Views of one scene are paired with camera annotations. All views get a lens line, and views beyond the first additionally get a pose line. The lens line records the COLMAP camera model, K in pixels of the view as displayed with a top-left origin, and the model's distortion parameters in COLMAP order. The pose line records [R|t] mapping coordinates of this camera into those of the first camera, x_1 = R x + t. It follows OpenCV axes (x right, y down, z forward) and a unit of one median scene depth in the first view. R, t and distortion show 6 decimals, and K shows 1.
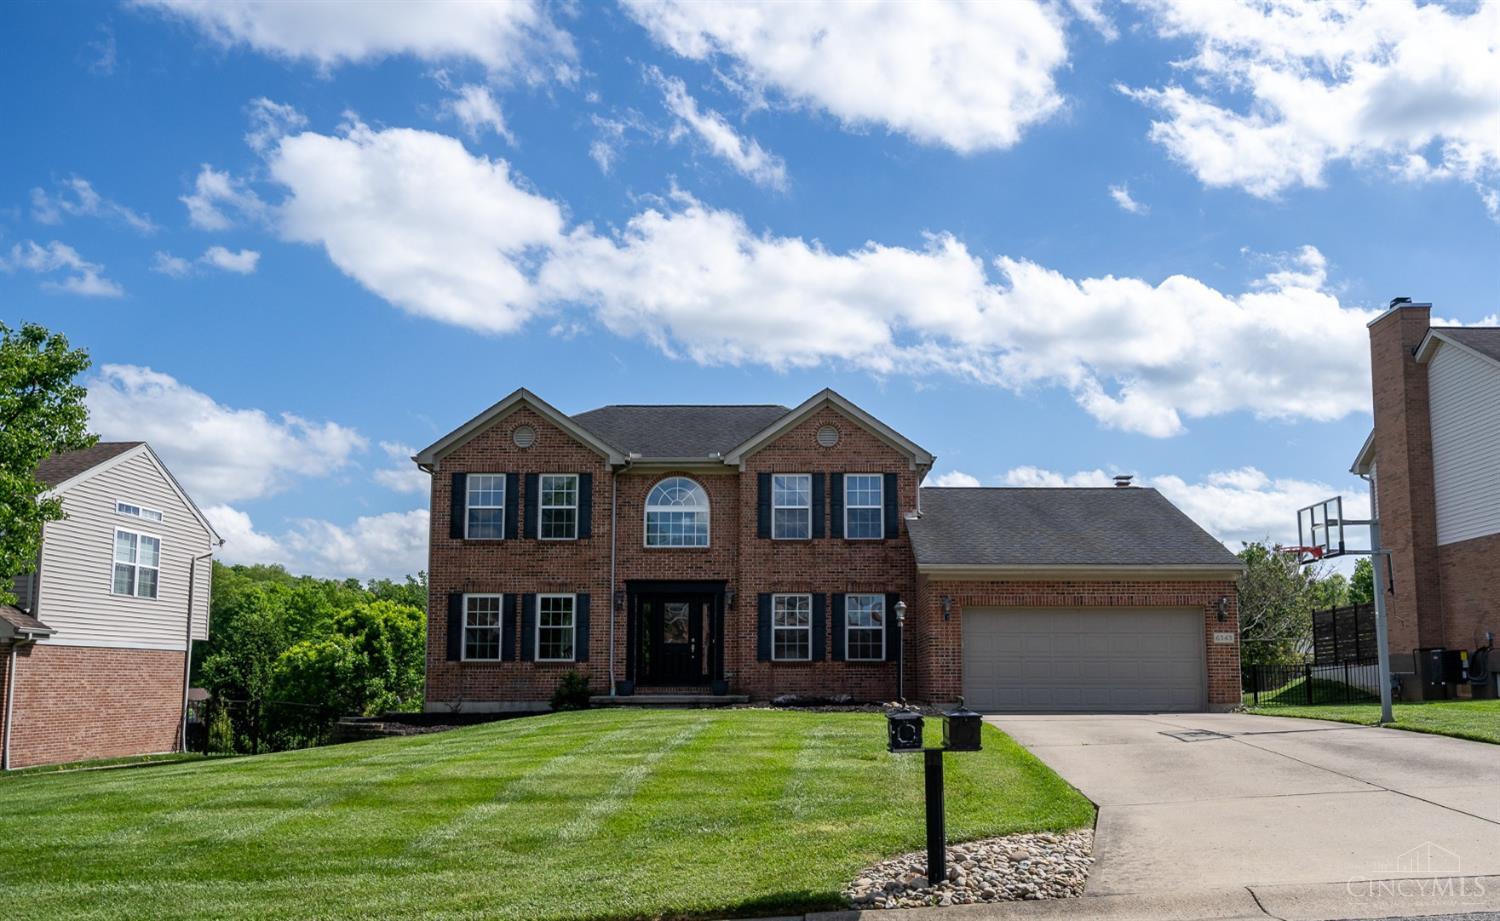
lens RADIAL K [[1132.8, 0, 821.6], [0, 1132.8, 464.3], [0, 0, 1]] dist [0.000785, 0.003440]
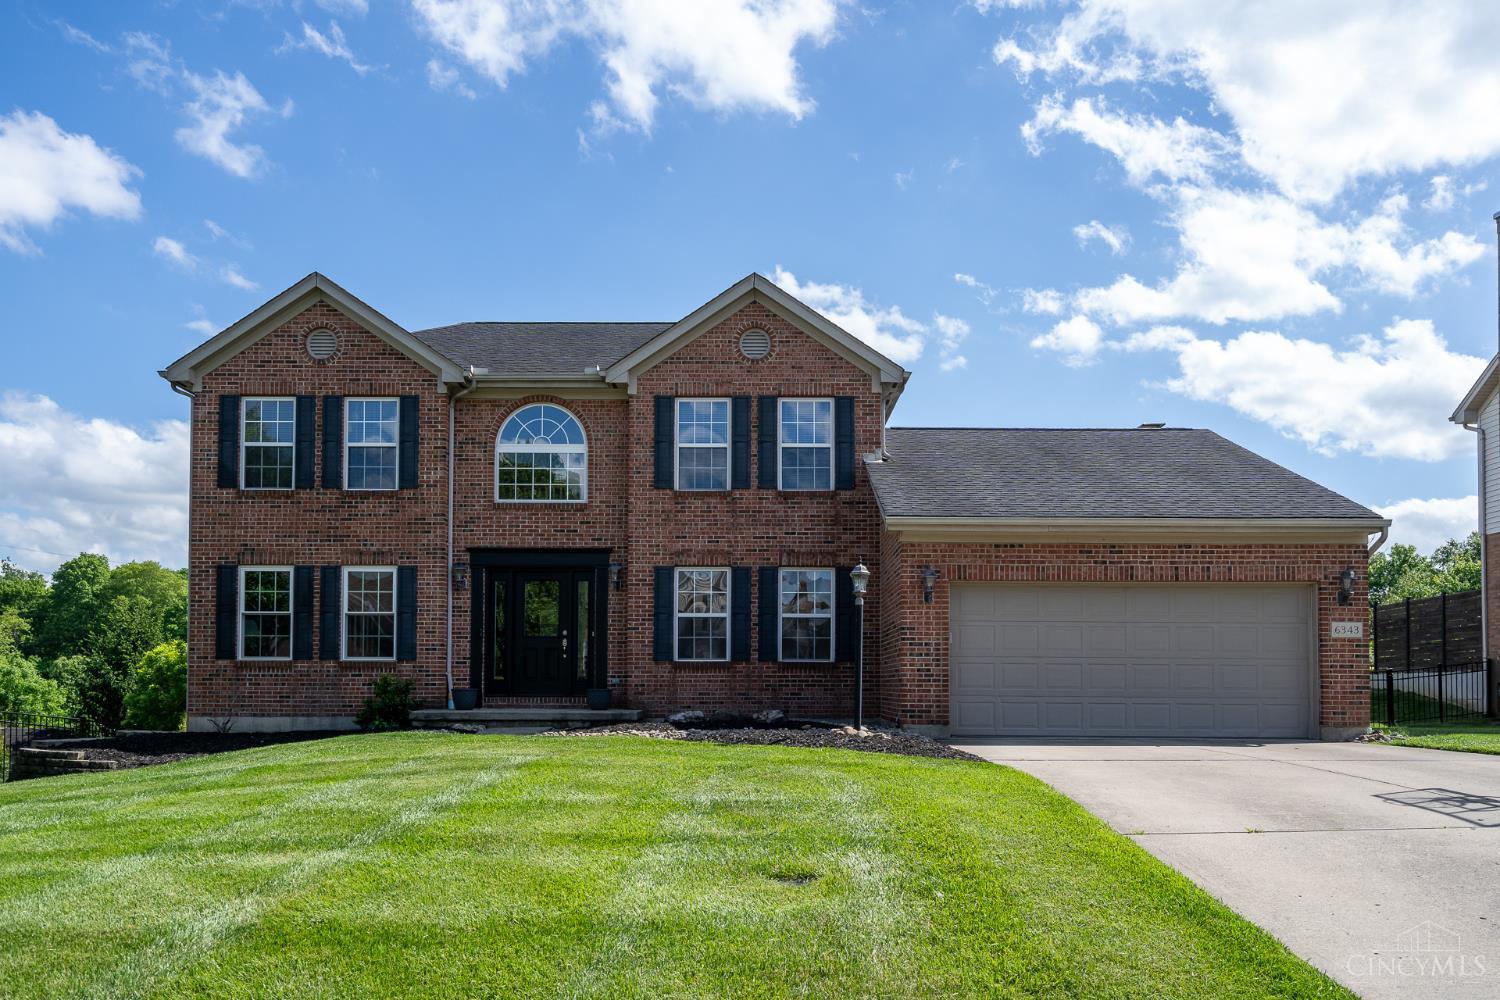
lens RADIAL K [[1133.1, 0, 753.2], [0, 1133.1, 580.8], [0, 0, 1]] dist [0.007824, 0.002582]
pose [[0.999861, 0.003359, -0.016336, 0.016595], [-0.001765, 0.995318, 0.096638, 0.054136], [0.016584, -0.096596, 0.995186, 0.297400]]
